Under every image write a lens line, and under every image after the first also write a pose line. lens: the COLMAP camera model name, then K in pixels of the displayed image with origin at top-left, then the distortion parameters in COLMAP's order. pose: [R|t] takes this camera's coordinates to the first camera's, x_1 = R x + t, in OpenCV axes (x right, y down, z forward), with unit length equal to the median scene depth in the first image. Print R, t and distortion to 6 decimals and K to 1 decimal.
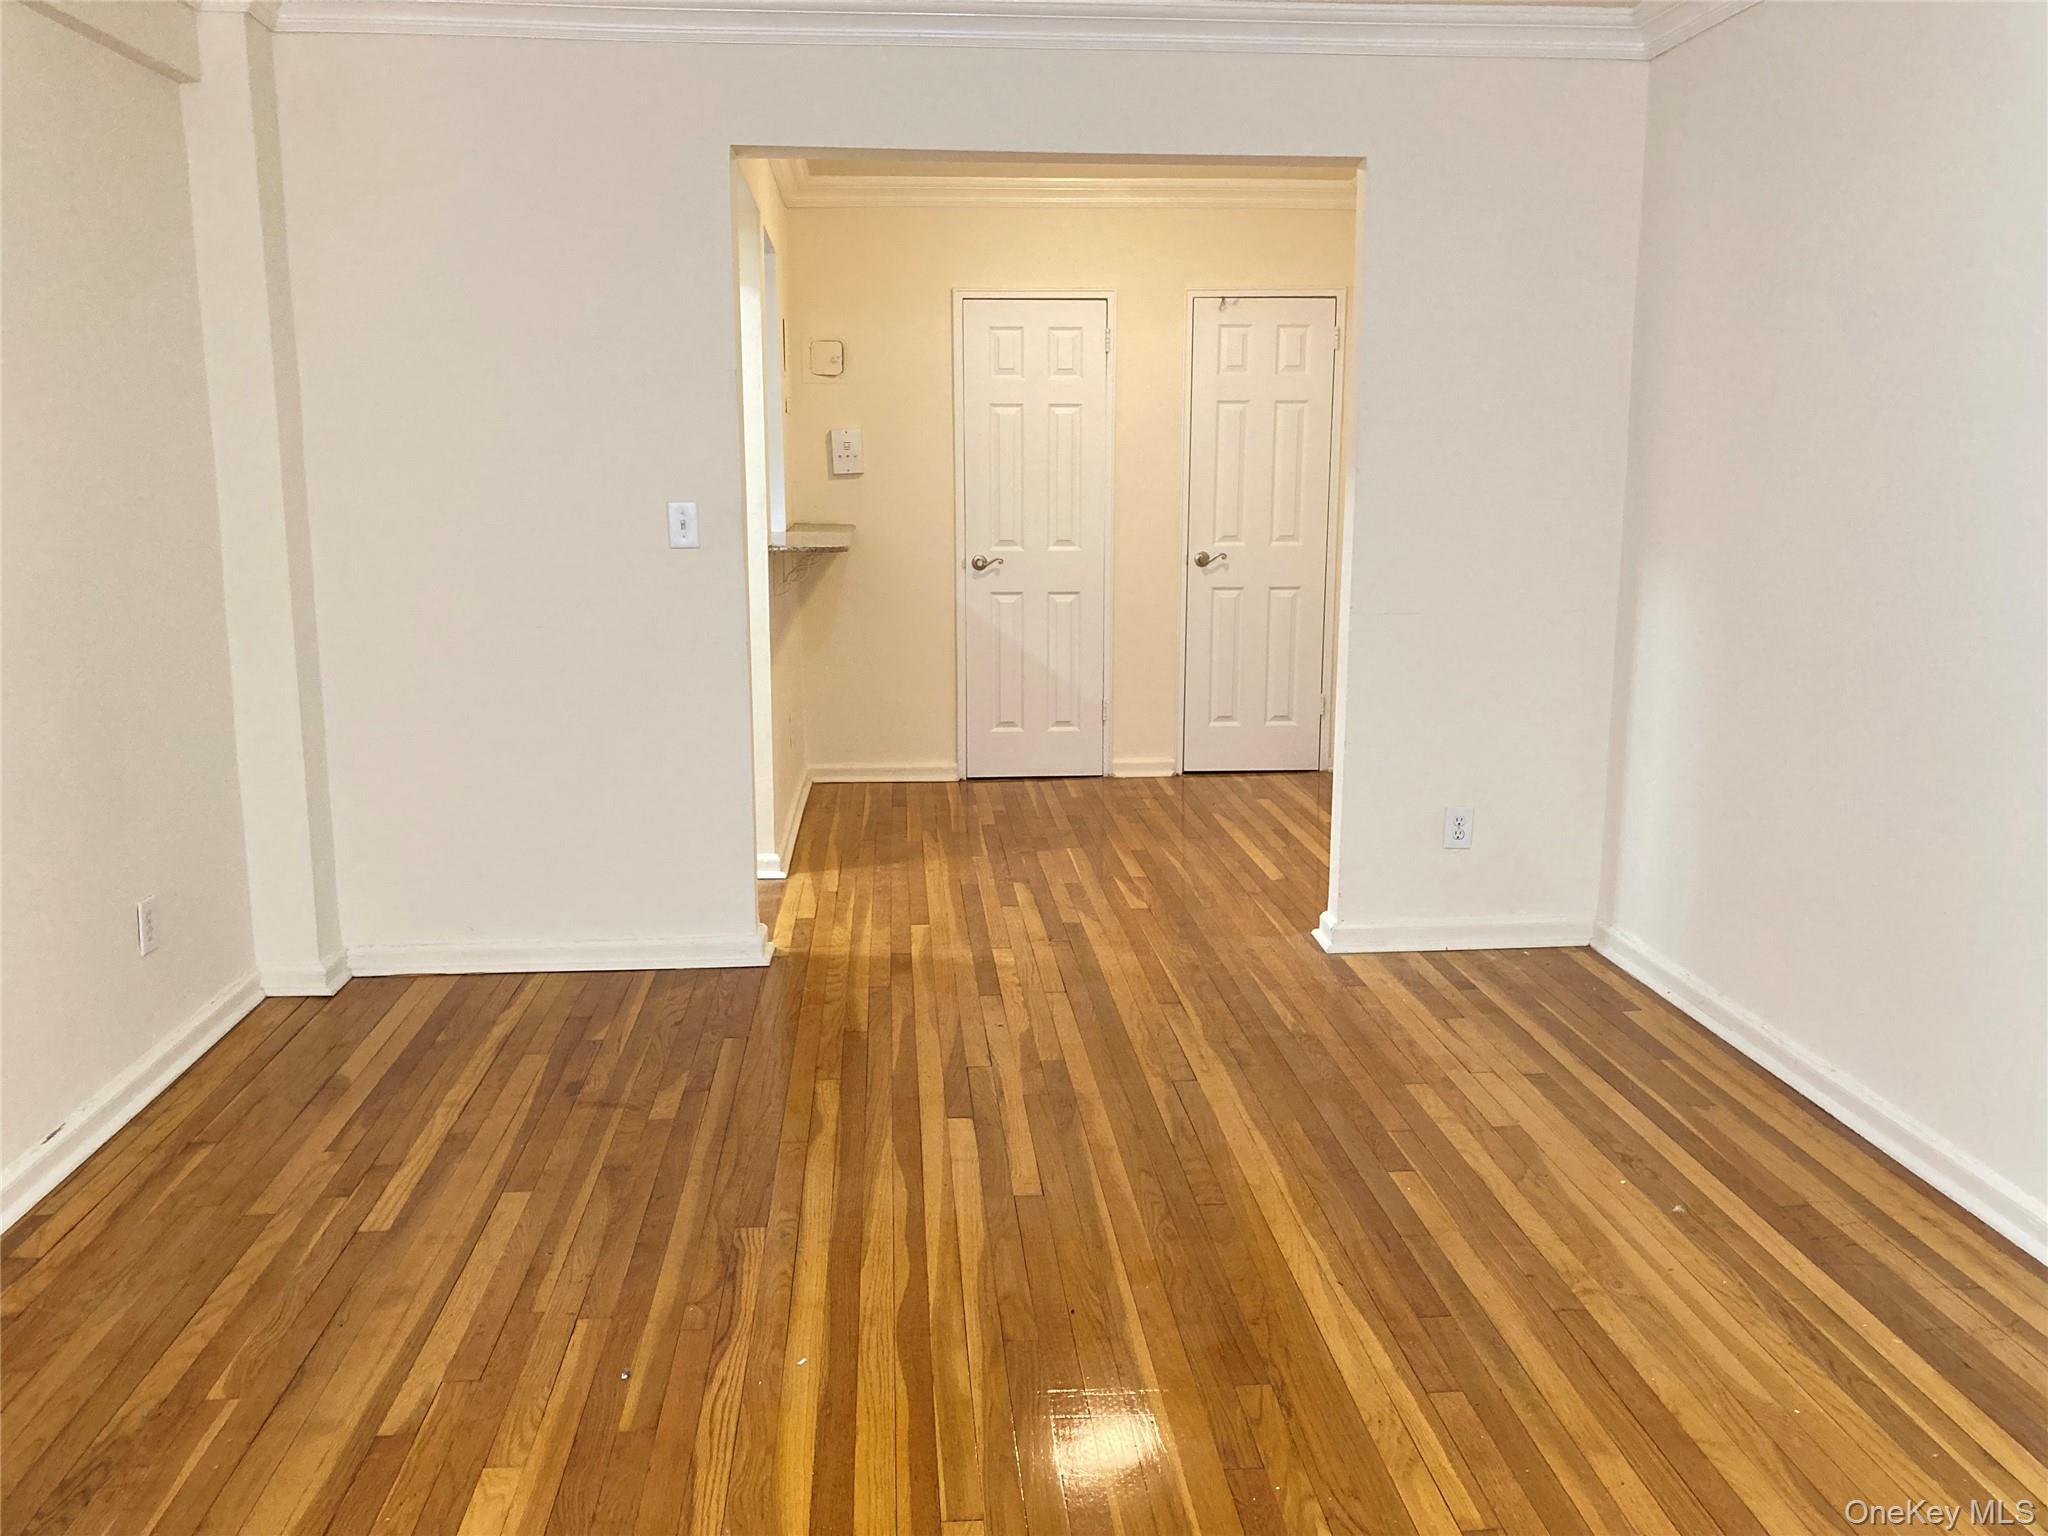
lens RADIAL K [[1682.0, 0, 1018.4], [0, 1682.0, 764.6], [0, 0, 1]] dist [0.015057, 0.003826]
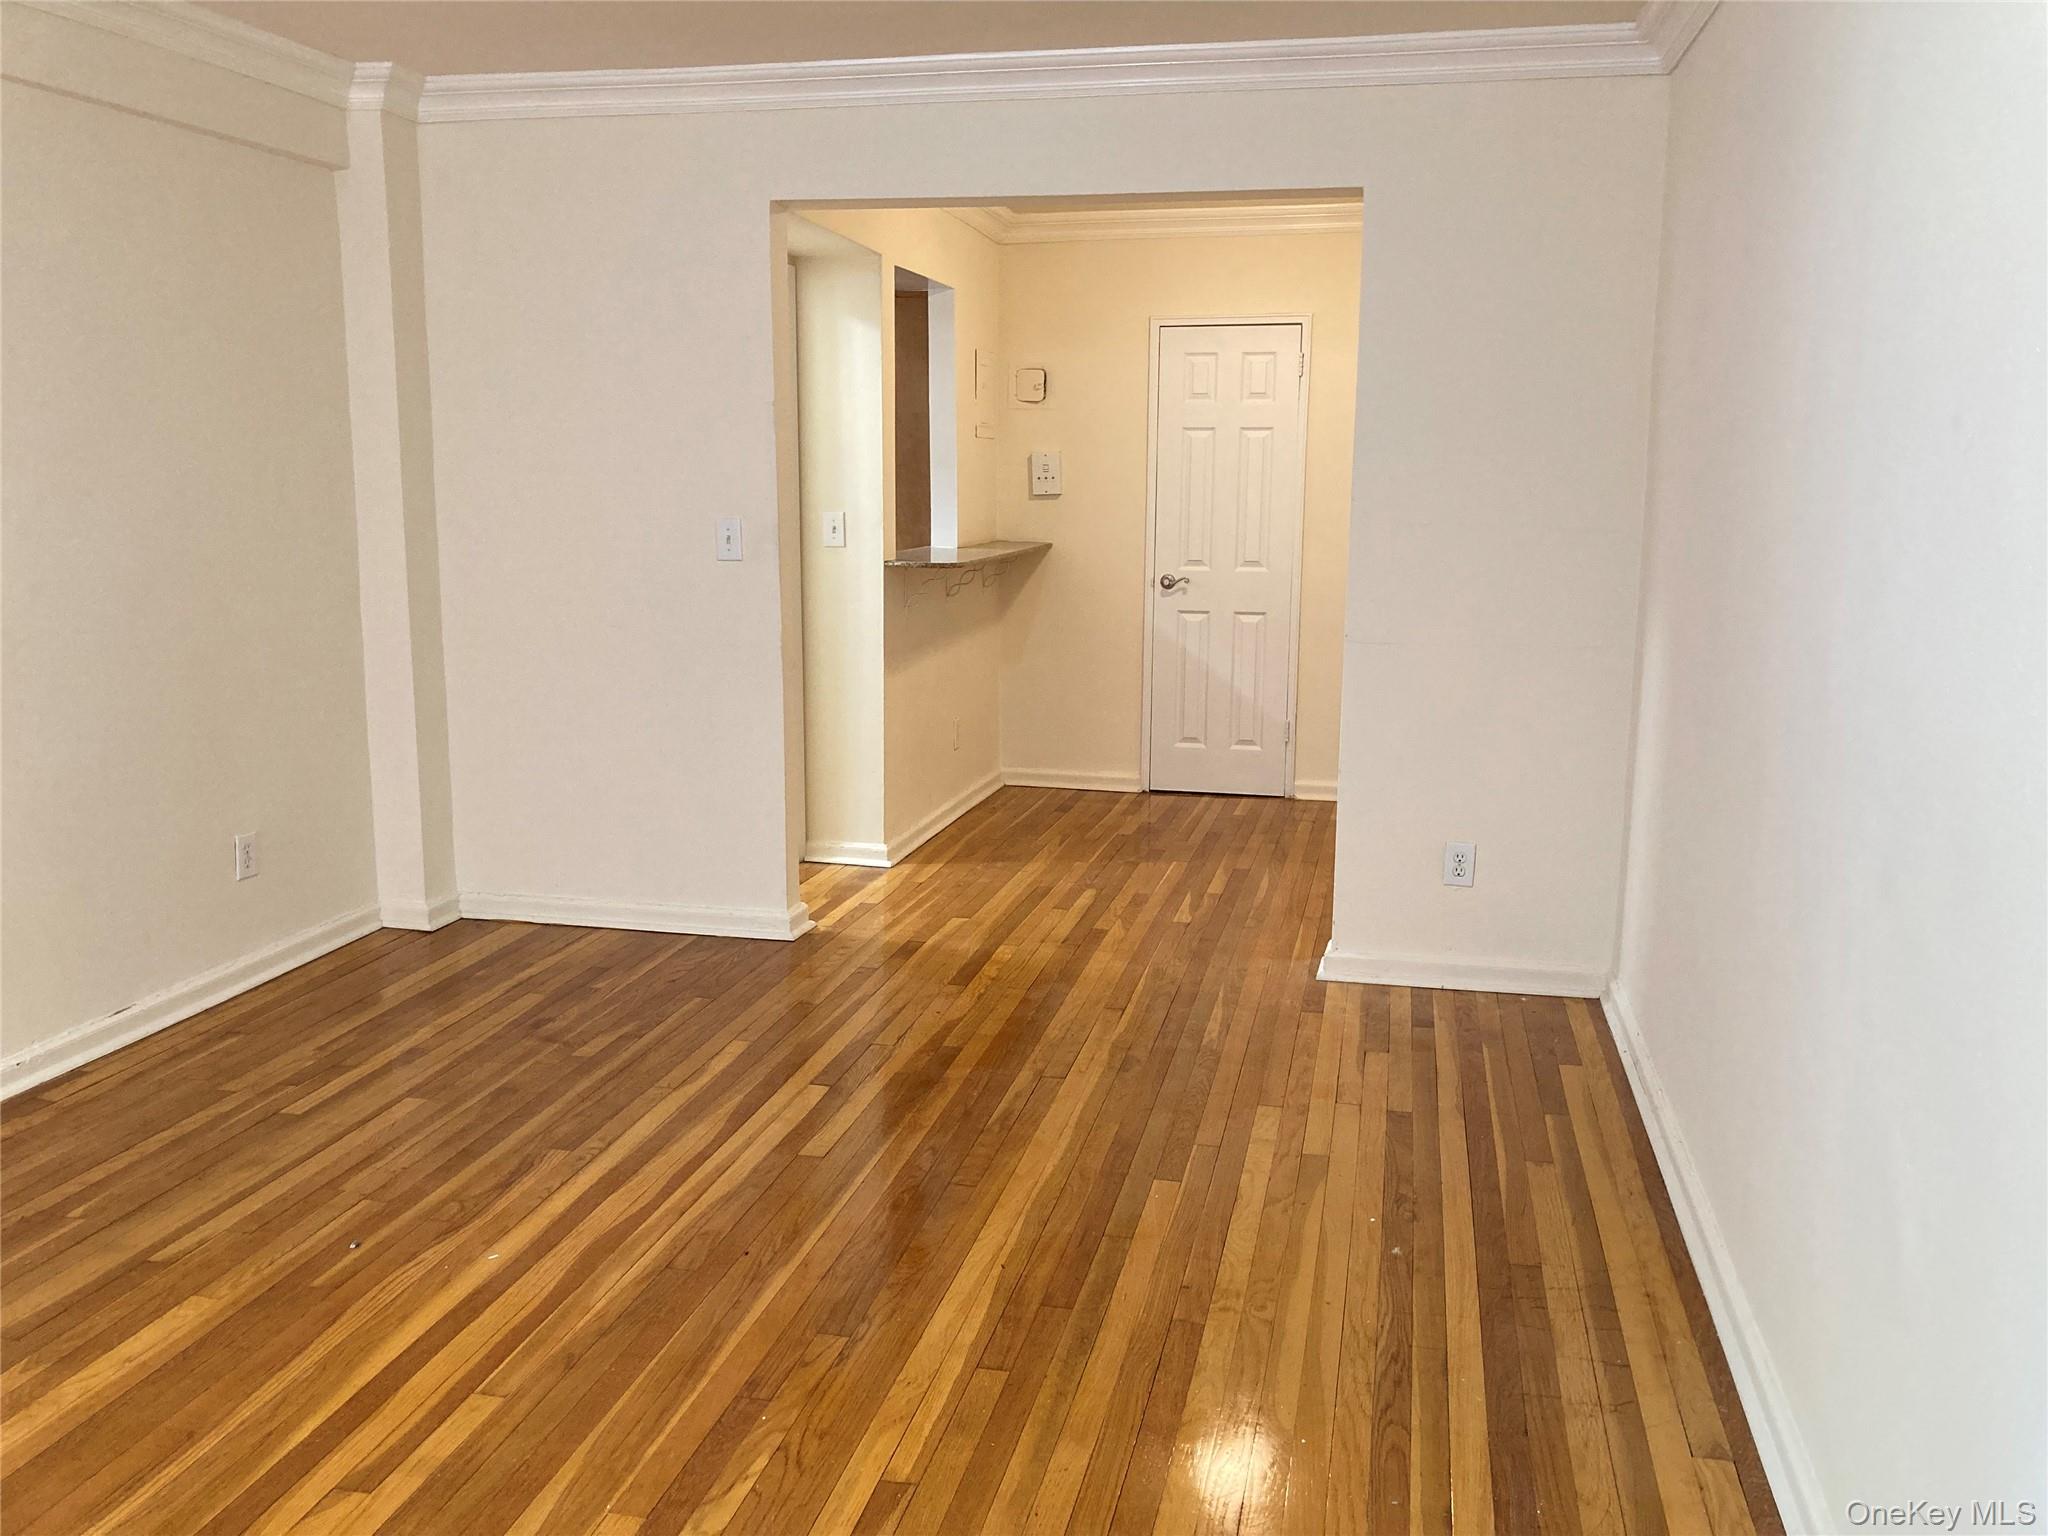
lens RADIAL K [[1682.0, 0, 1038.0], [0, 1682.0, 763.3], [0, 0, 1]] dist [0.015057, 0.003826]
pose [[0.954256, 0.058726, -0.293168, 0.379963], [-0.061534, 0.998105, -0.000357, -0.006945], [0.292592, 0.018380, 0.956061, -0.009068]]
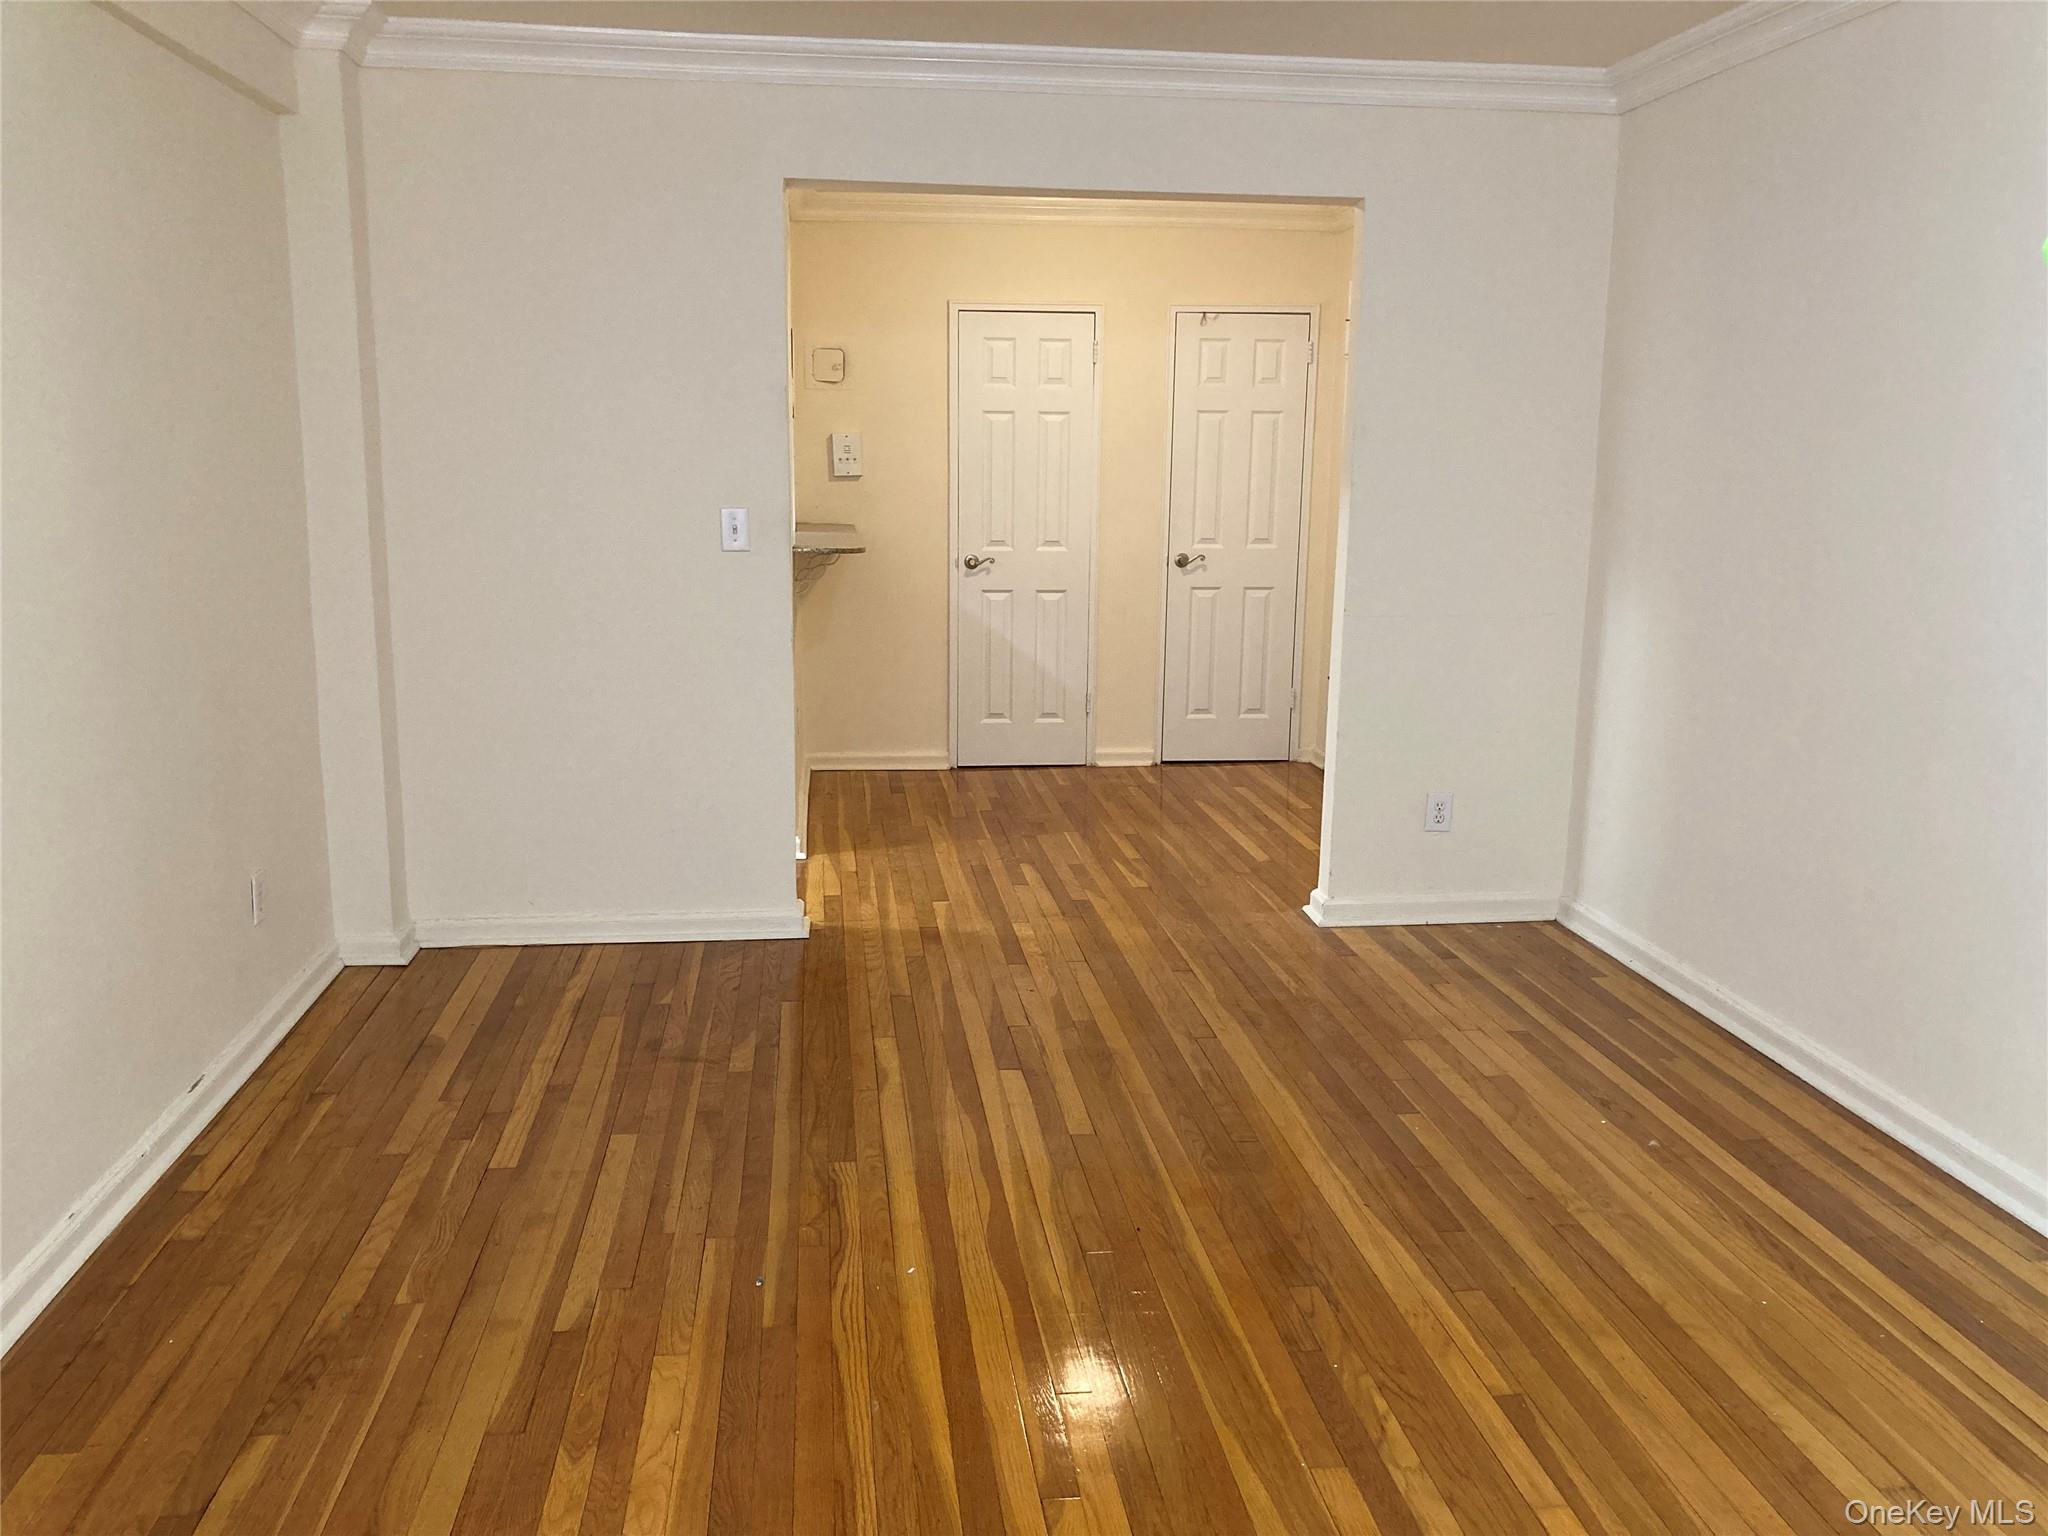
lens RADIAL K [[1682.0, 0, 1008.2], [0, 1682.0, 776.3], [0, 0, 1]] dist [0.015057, 0.003826]
pose [[0.999234, 0.003493, 0.038973, -0.074054], [-0.003968, 0.999919, 0.012115, 0.002426], [-0.038928, -0.012260, 0.999167, -0.098621]]
